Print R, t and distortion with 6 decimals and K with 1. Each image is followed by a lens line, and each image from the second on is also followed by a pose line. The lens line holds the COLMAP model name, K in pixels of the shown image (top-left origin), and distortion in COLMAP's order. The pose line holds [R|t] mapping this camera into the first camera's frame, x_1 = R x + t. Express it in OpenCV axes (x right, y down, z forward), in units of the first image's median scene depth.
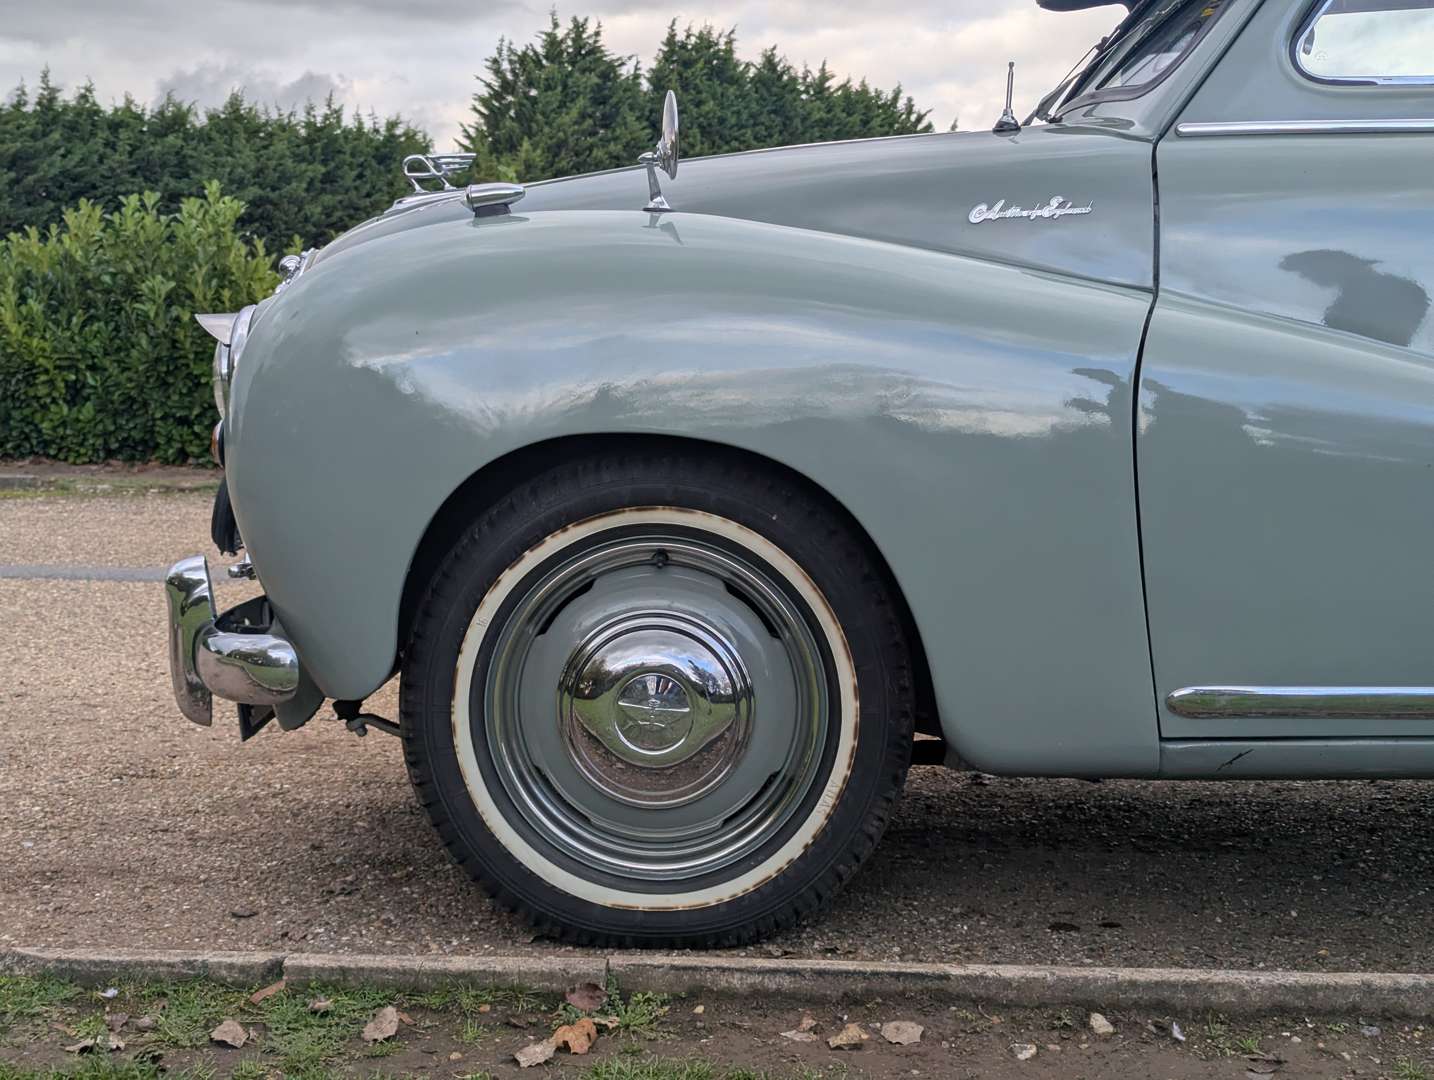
lens RADIAL K [[2015.4, 0, 698.3], [0, 2015.4, 539.5], [0, 0, 1]] dist [0.148540, -0.472010]
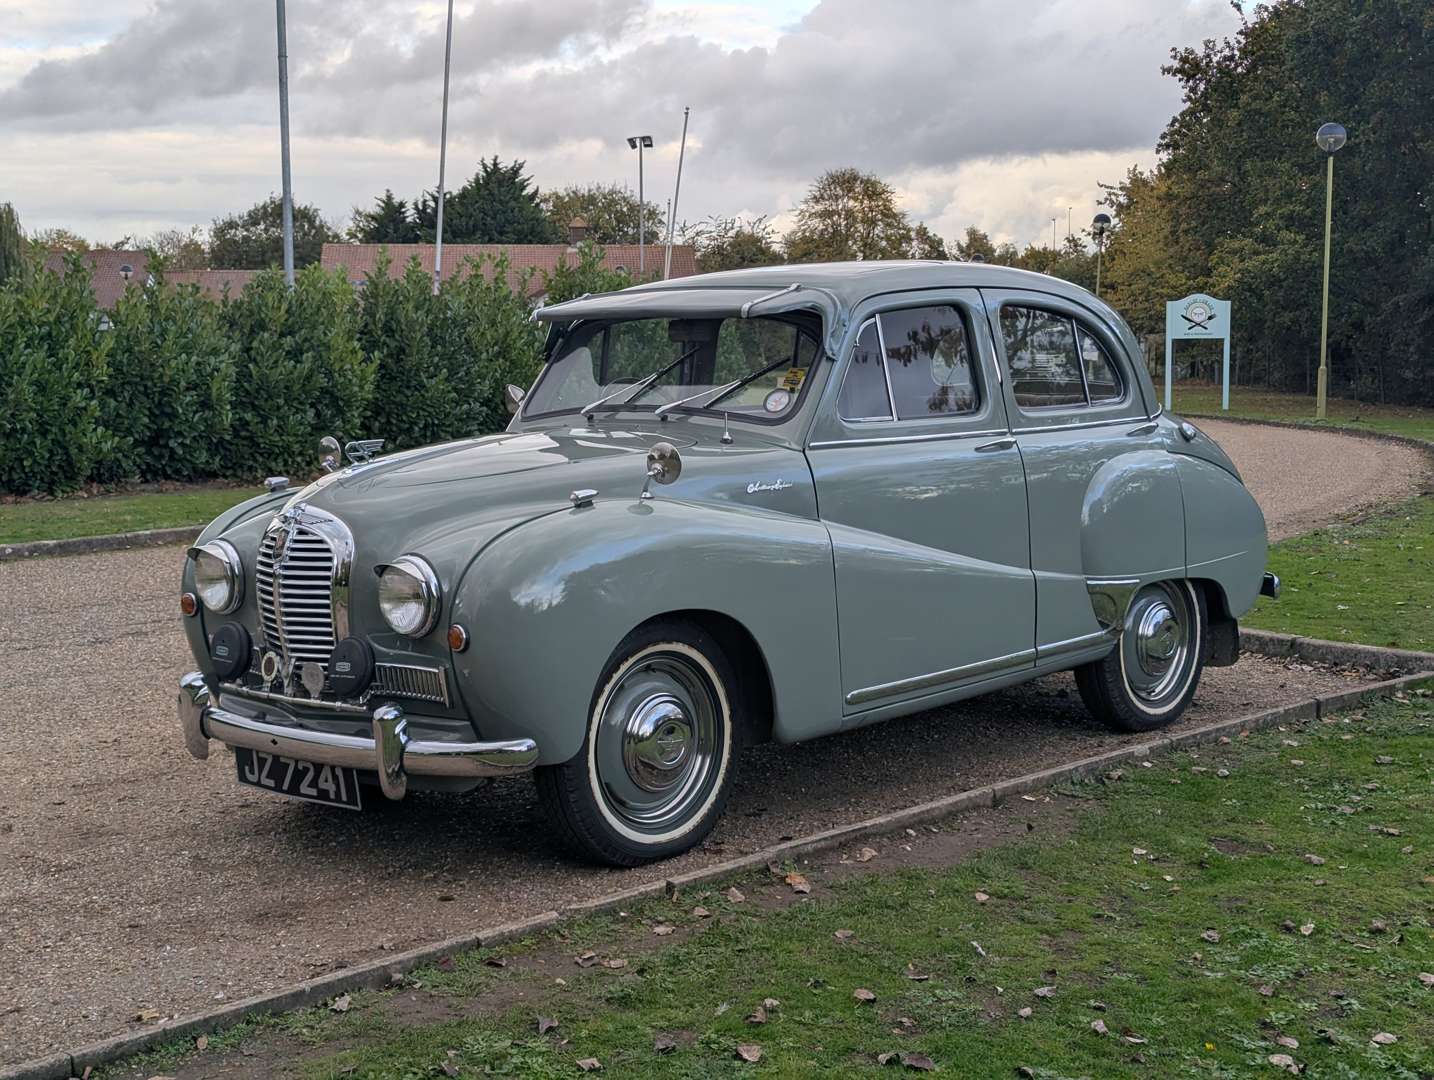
lens RADIAL K [[2009.5, 0, 685.6], [0, 2009.5, 516.2], [0, 0, 1]] dist [0.205251, -0.647676]
pose [[0.672693, -0.086304, 0.734871, -0.254547], [0.077237, 0.995939, 0.046263, -0.040431], [-0.735879, 0.025639, 0.676627, -0.068065]]
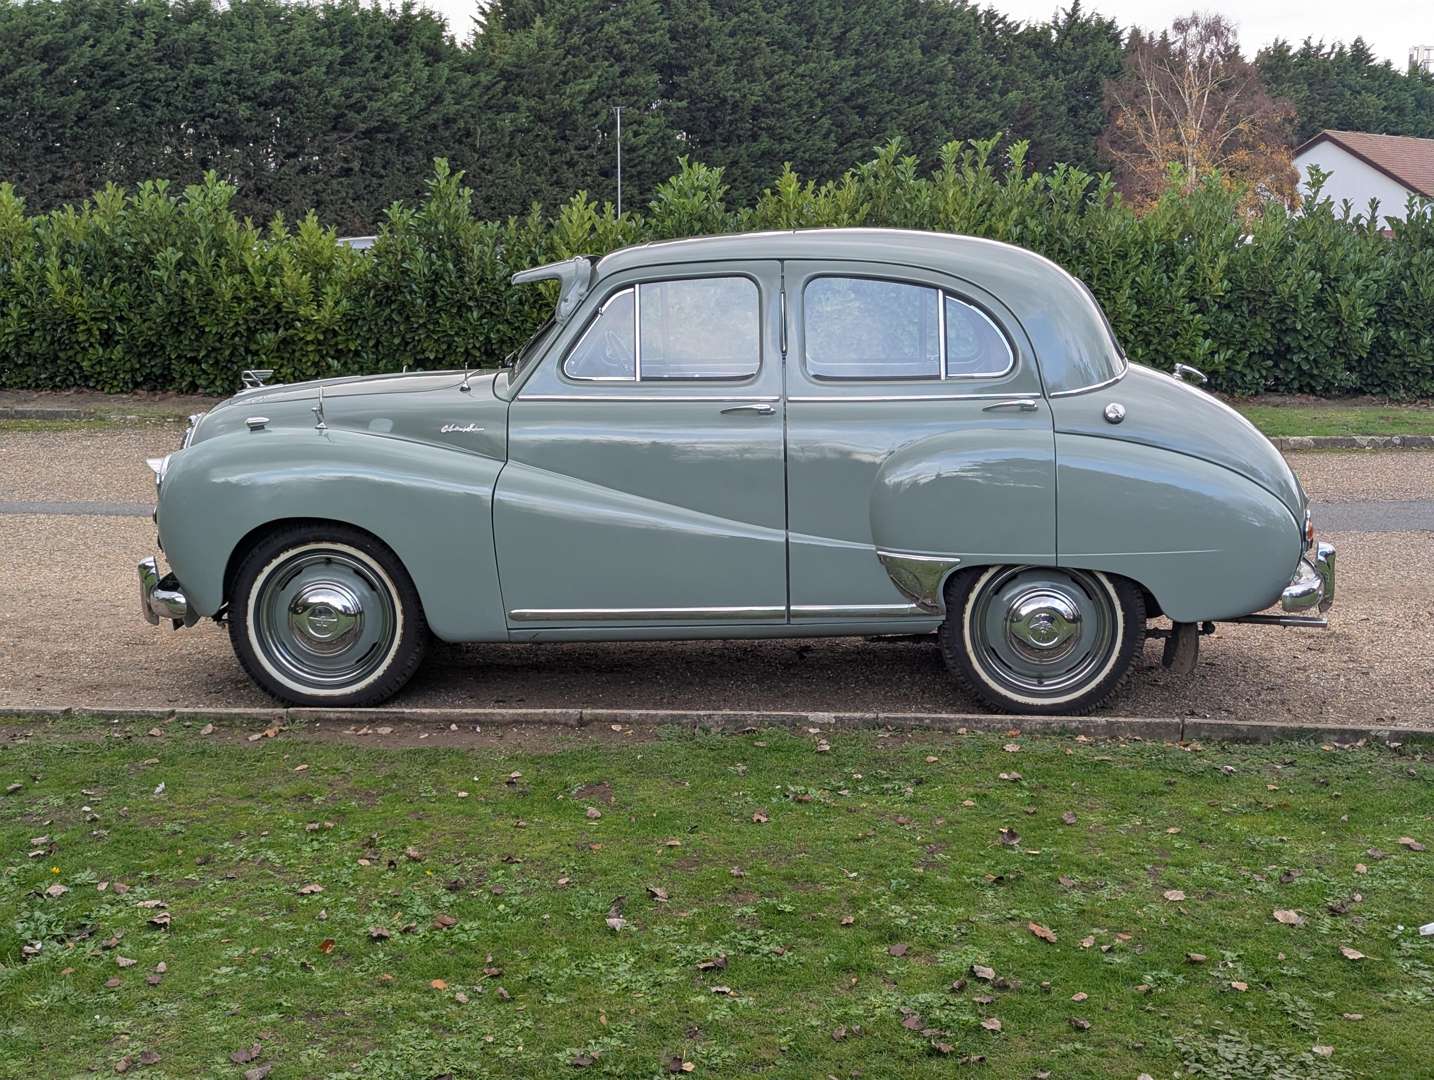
lens RADIAL K [[2013.5, 0, 717.0], [0, 2013.5, 540.0], [0, 0, 1]] dist [0.141927, -0.371577]
pose [[0.999876, -0.009969, -0.012194, 0.089175], [0.010831, 0.997288, 0.072800, -0.034921], [0.011435, -0.072923, 0.997272, -0.274036]]
